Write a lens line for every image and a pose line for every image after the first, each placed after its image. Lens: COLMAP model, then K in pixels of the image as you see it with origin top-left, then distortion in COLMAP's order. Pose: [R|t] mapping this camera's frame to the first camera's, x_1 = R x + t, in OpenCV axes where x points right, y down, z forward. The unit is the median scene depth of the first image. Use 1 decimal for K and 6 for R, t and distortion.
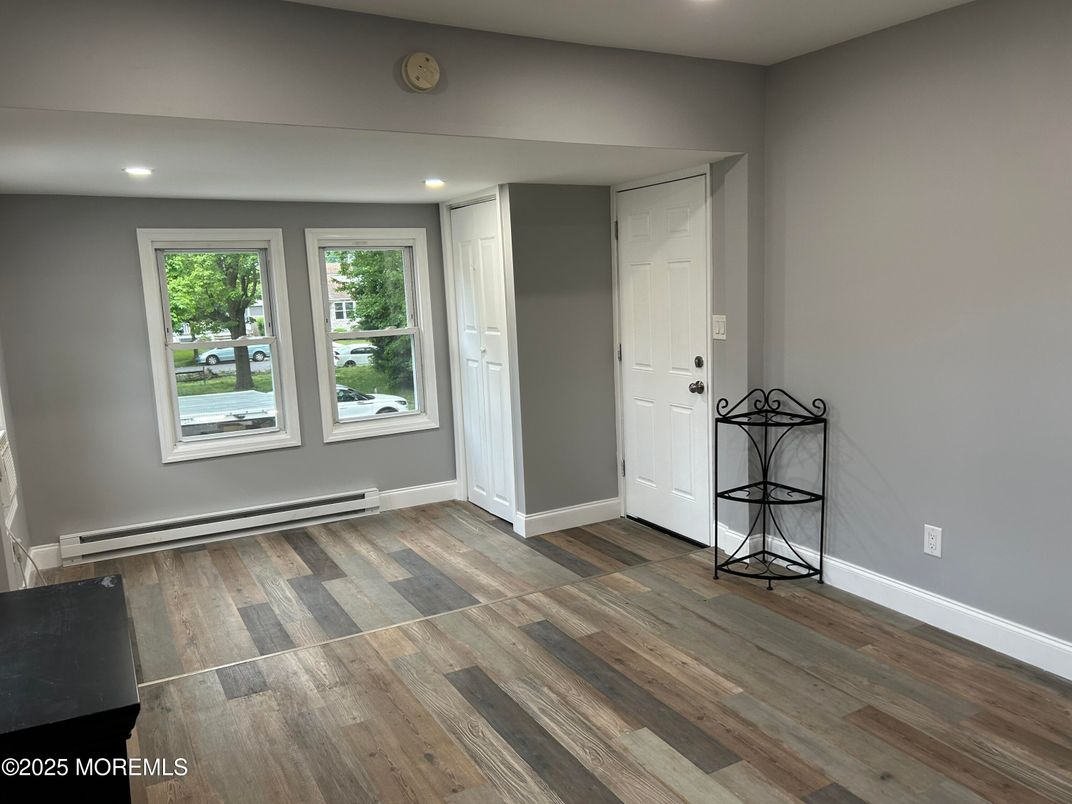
lens RADIAL K [[804.9, 0, 543.9], [0, 804.9, 401.1], [0, 0, 1]] dist [0.045046, -0.060174]
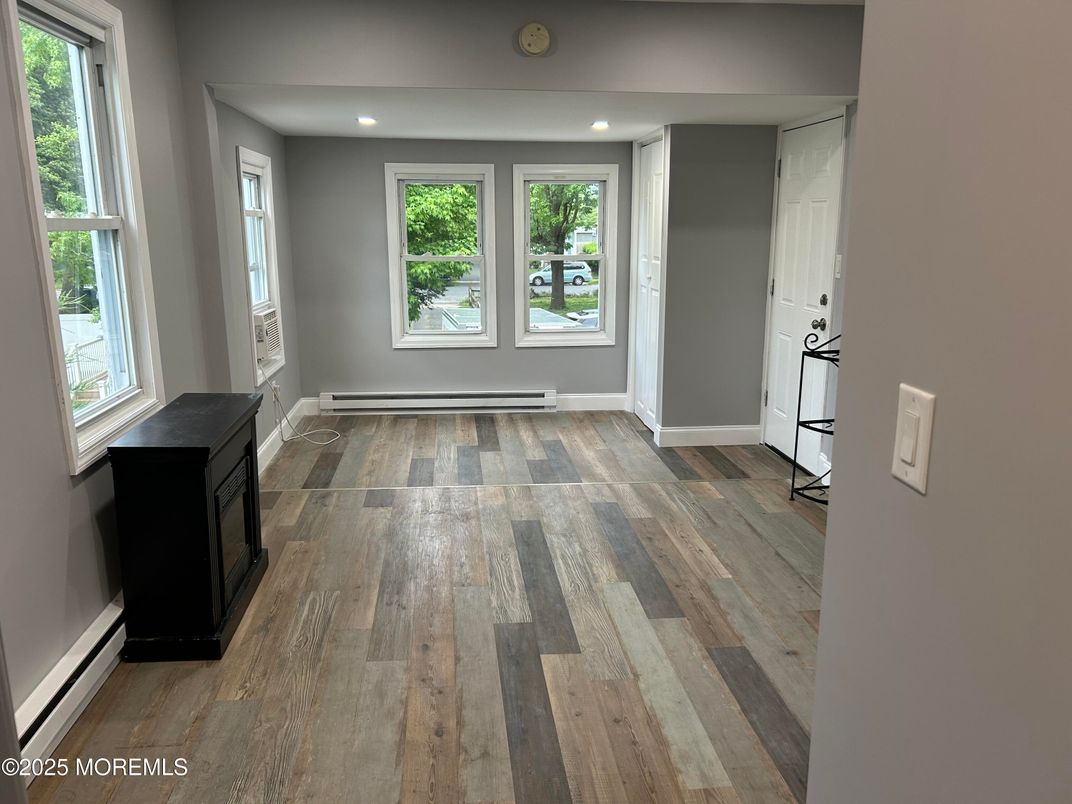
lens RADIAL K [[804.9, 0, 529.5], [0, 804.9, 397.6], [0, 0, 1]] dist [0.045046, -0.060174]
pose [[0.913483, 0.124122, -0.387482, 0.253478], [-0.093603, 0.990898, 0.096746, 0.010291], [0.395963, -0.052107, 0.916787, -0.106190]]
